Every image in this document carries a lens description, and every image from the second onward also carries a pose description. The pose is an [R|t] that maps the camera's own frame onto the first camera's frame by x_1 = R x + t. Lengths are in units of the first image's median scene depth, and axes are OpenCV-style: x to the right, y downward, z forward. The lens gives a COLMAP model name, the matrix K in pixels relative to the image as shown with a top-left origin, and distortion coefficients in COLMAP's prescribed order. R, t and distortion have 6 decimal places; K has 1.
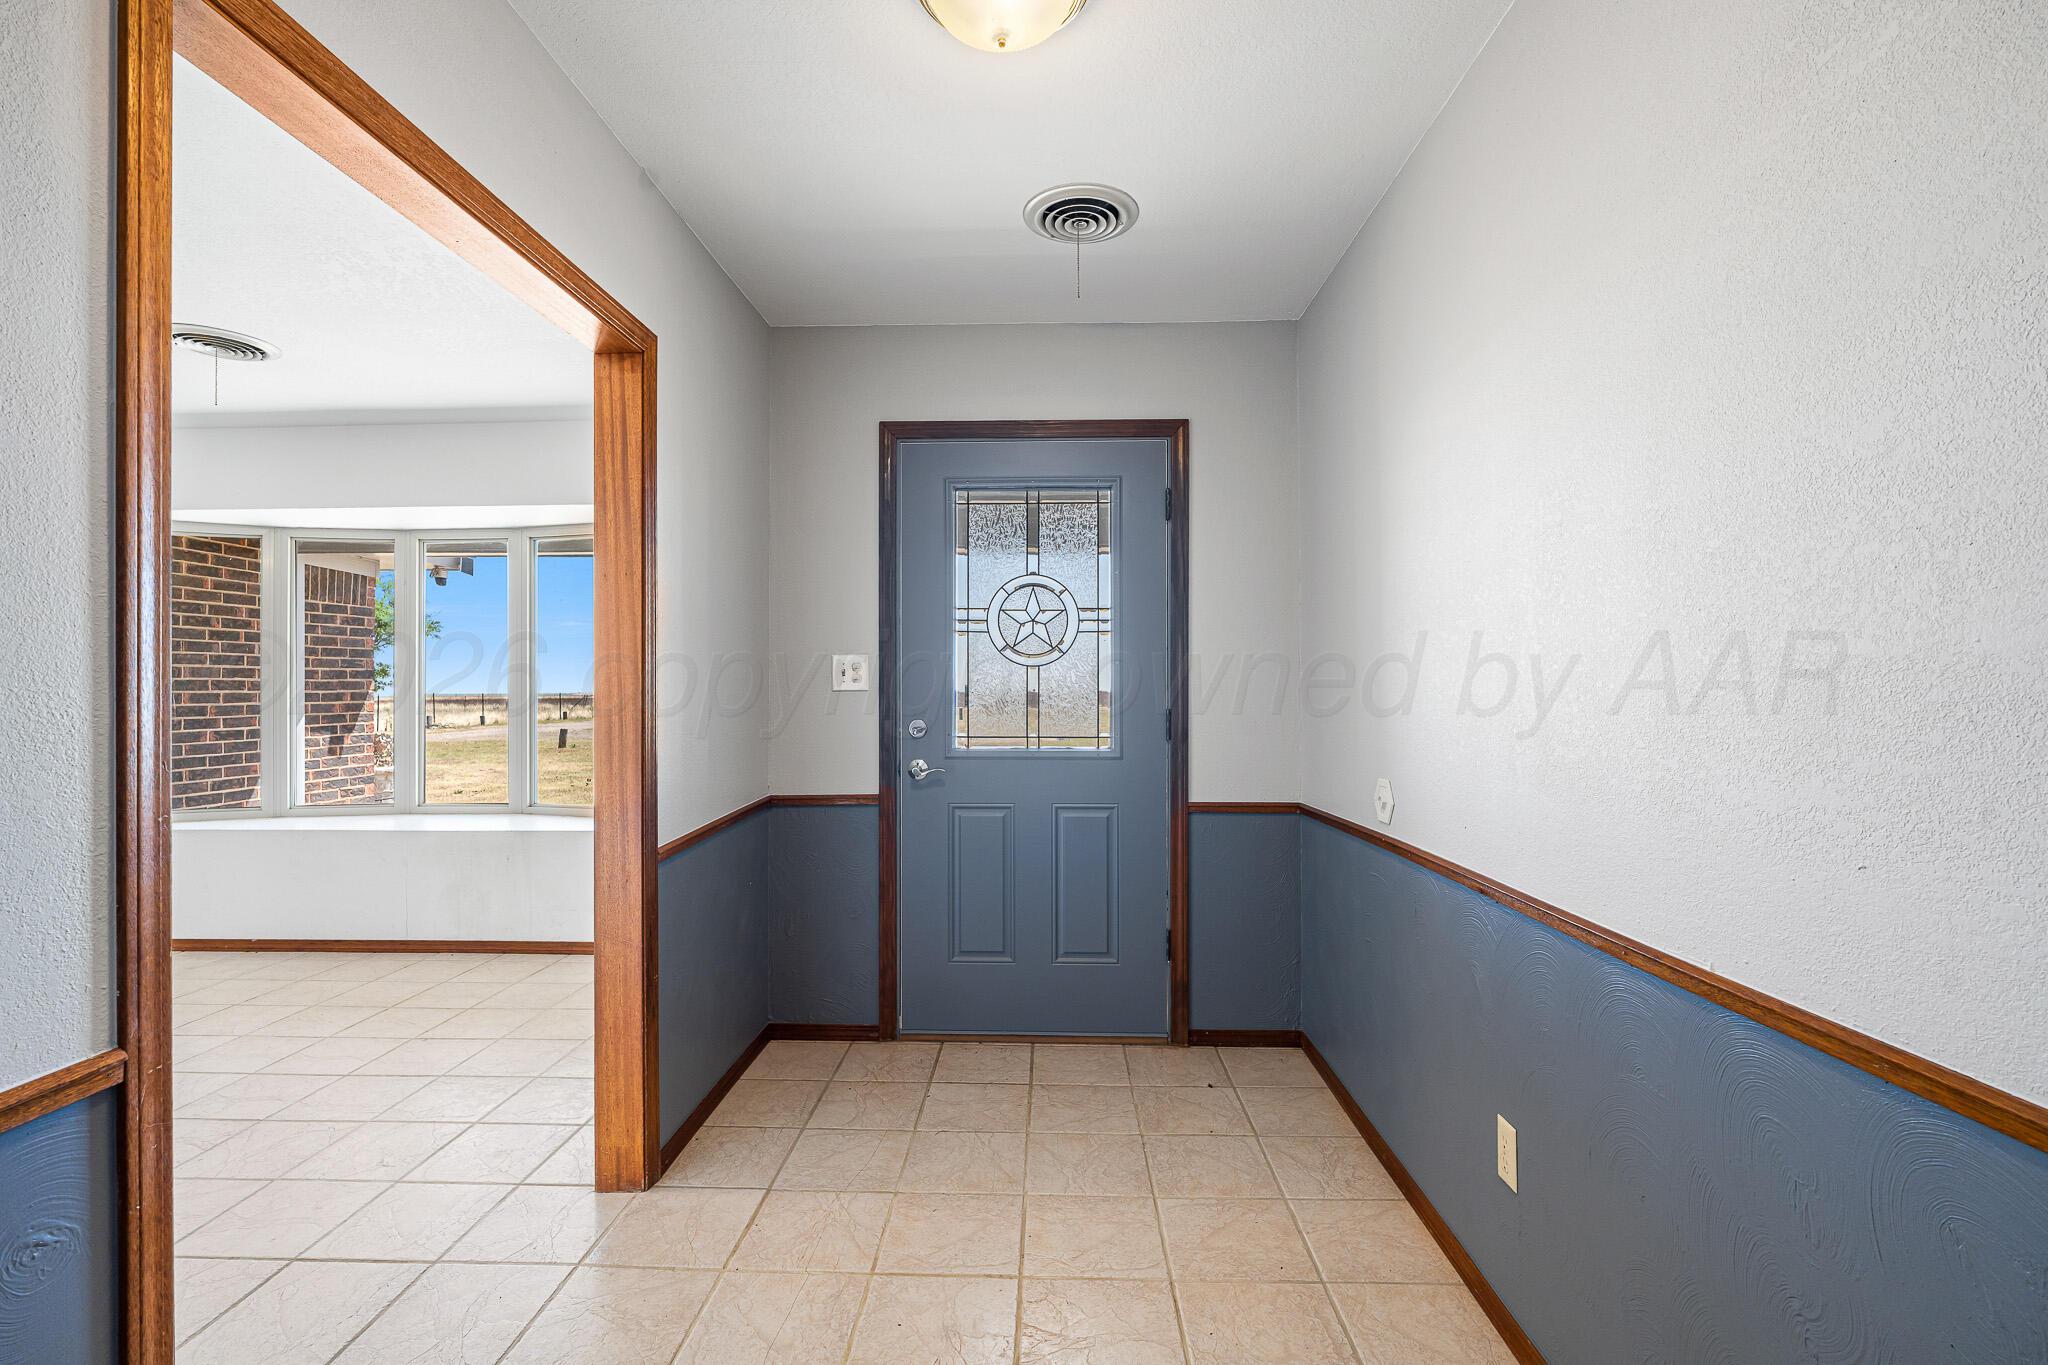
lens RADIAL K [[907.9, 0, 1024.5], [0, 907.9, 681.8], [0, 0, 1]] dist [-0.003526, -0.000035]
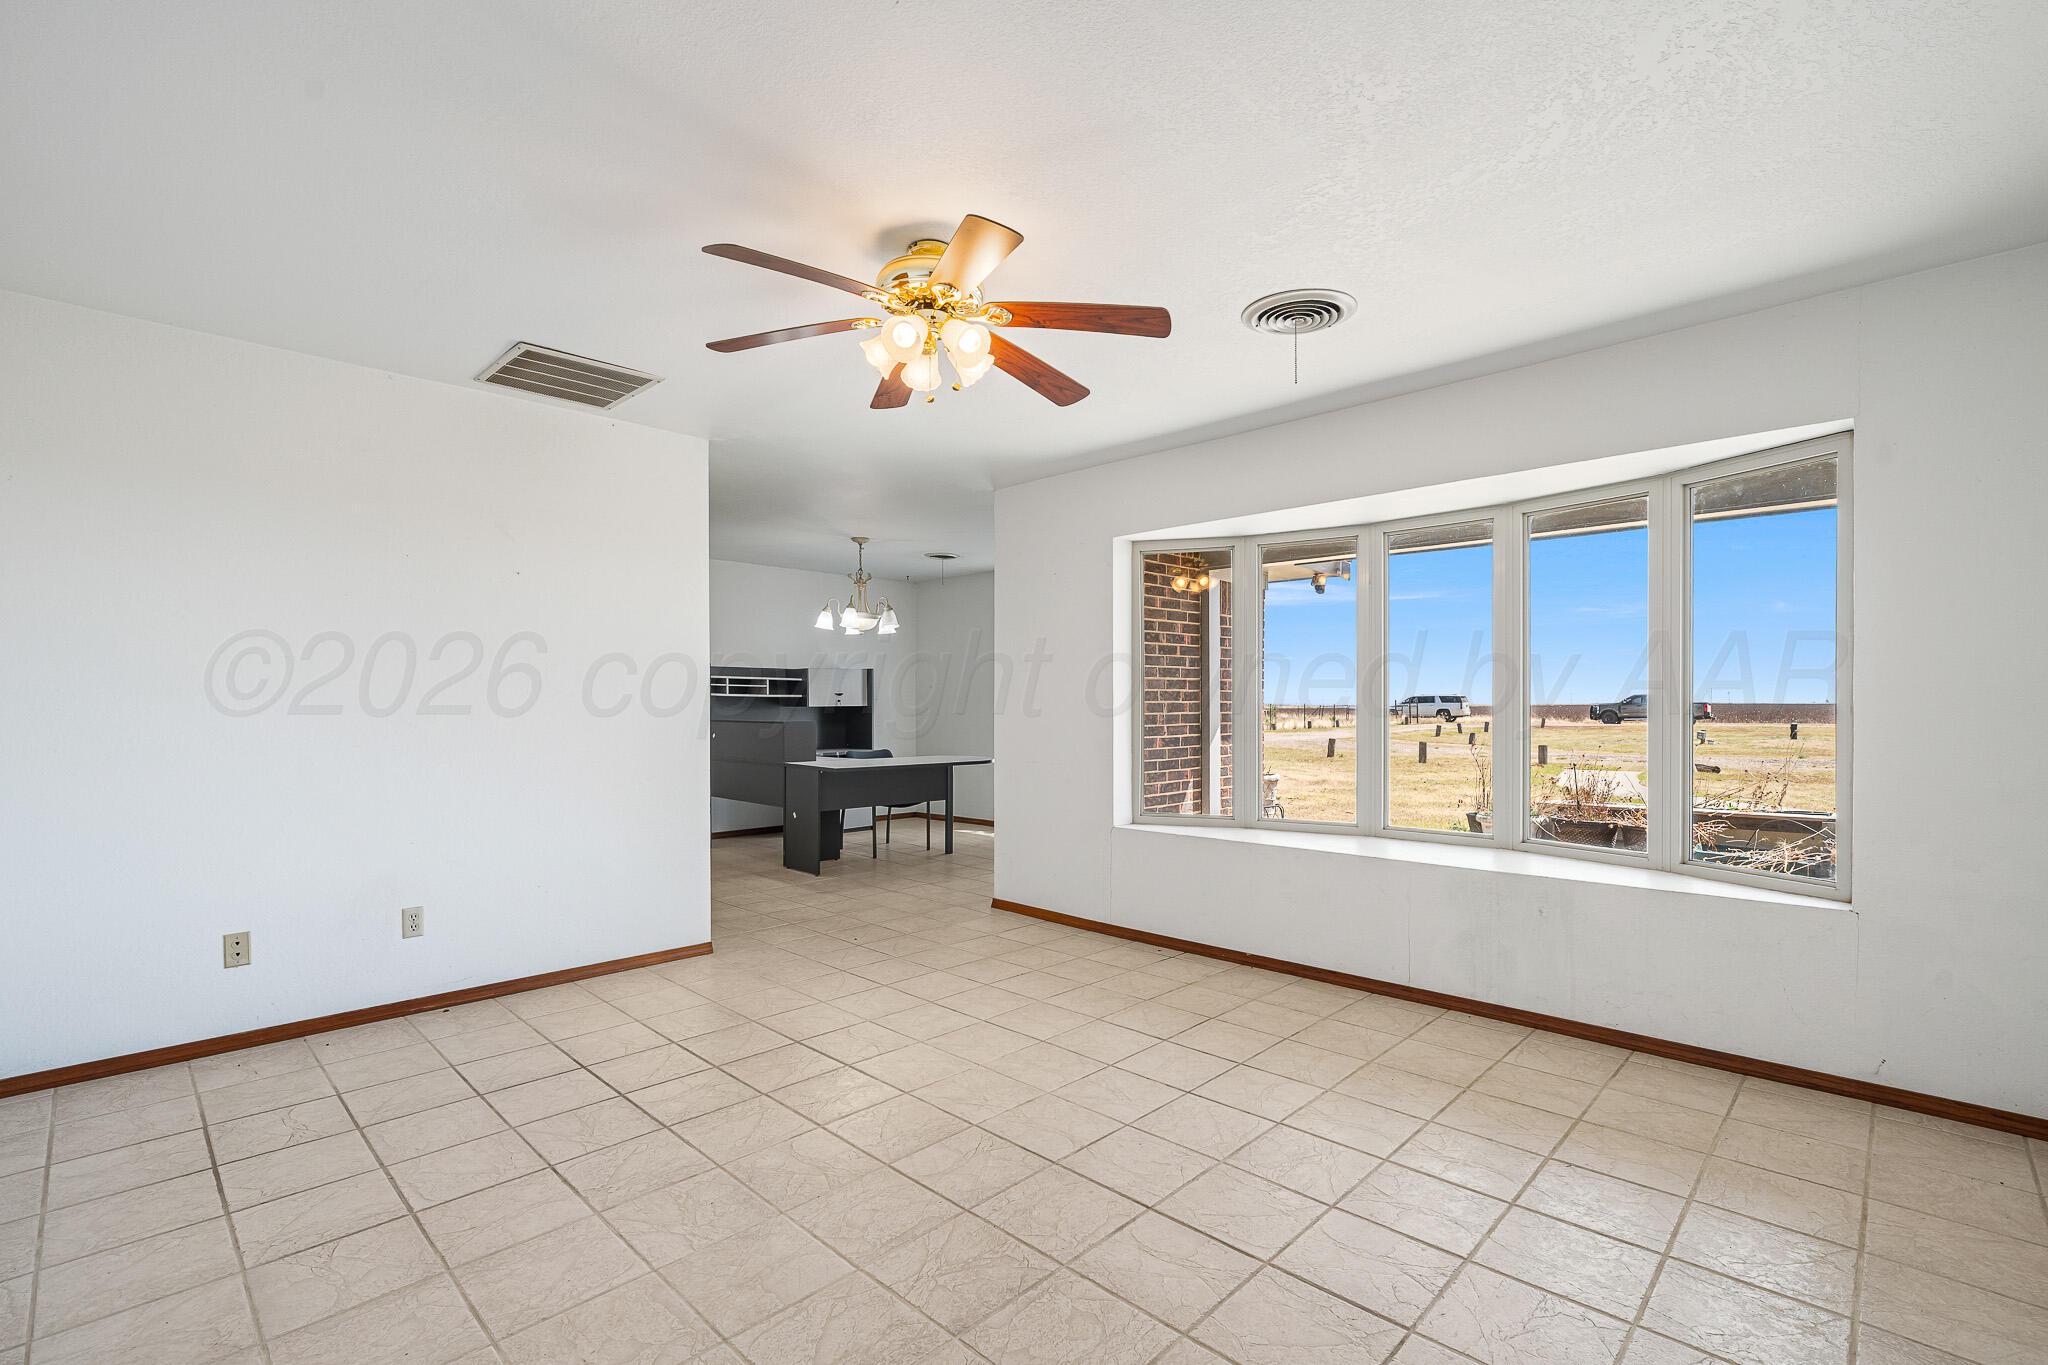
lens RADIAL K [[907.9, 0, 1027.0], [0, 907.9, 695.1], [0, 0, 1]] dist [-0.003526, -0.000035]
pose [[0.743424, -0.003459, -0.668812, -0.286610], [0.006055, 0.999980, 0.001558, 0.000219], [0.668793, -0.005208, 0.743430, 0.082309]]
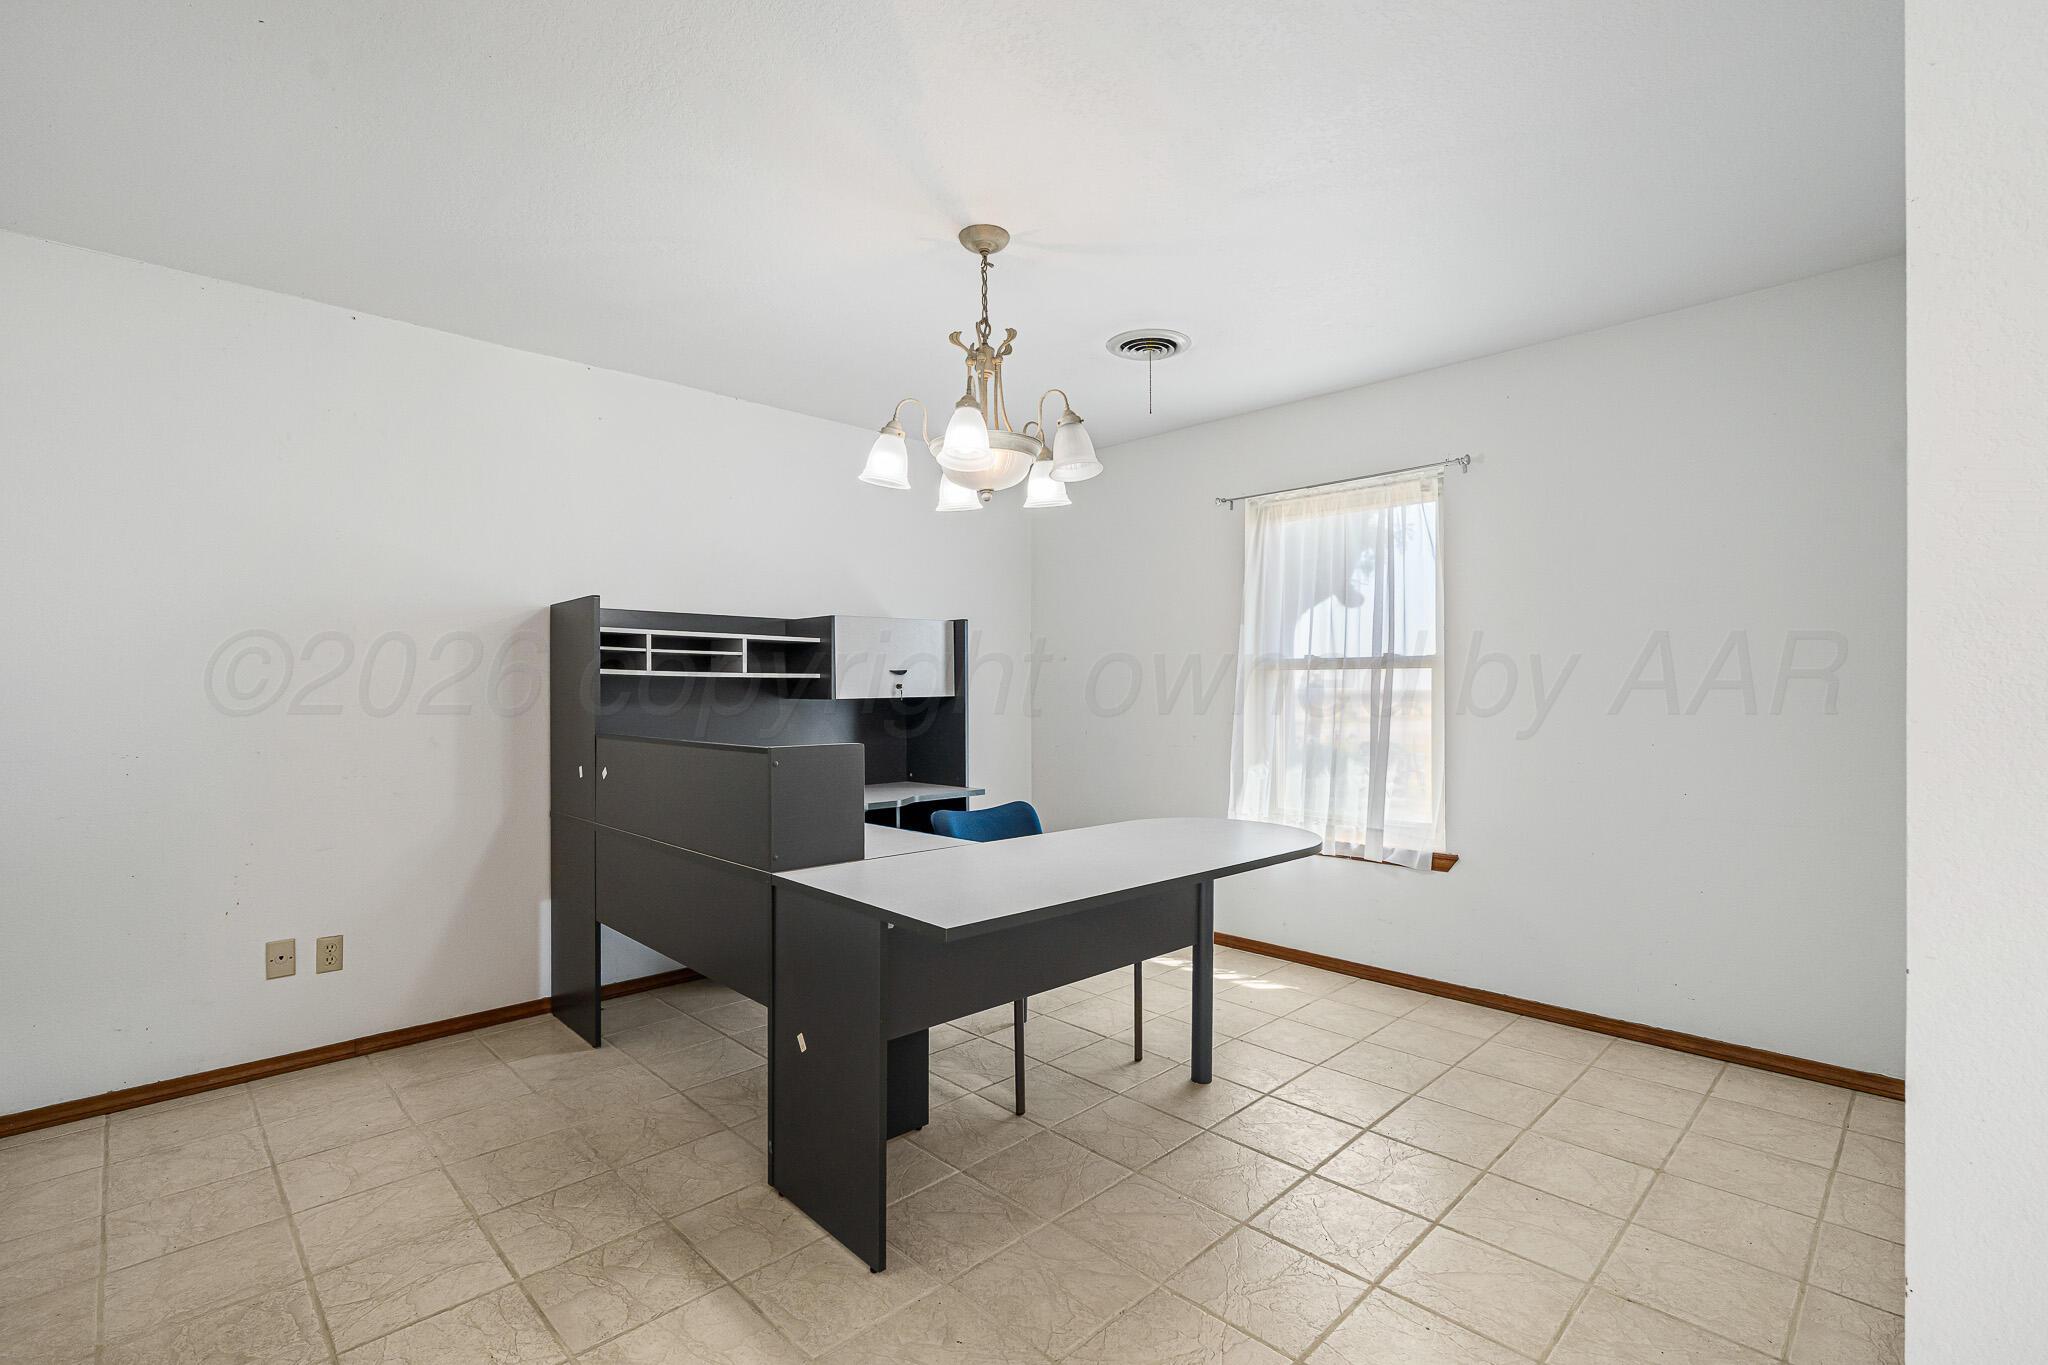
lens RADIAL K [[907.9, 0, 1025.3], [0, 907.9, 678.1], [0, 0, 1]] dist [-0.003526, -0.000035]
pose [[0.733079, 0.003646, -0.680134, -0.328140], [0.004696, 0.999935, 0.010423, 0.000058], [0.680128, -0.010835, 0.733014, 0.110206]]
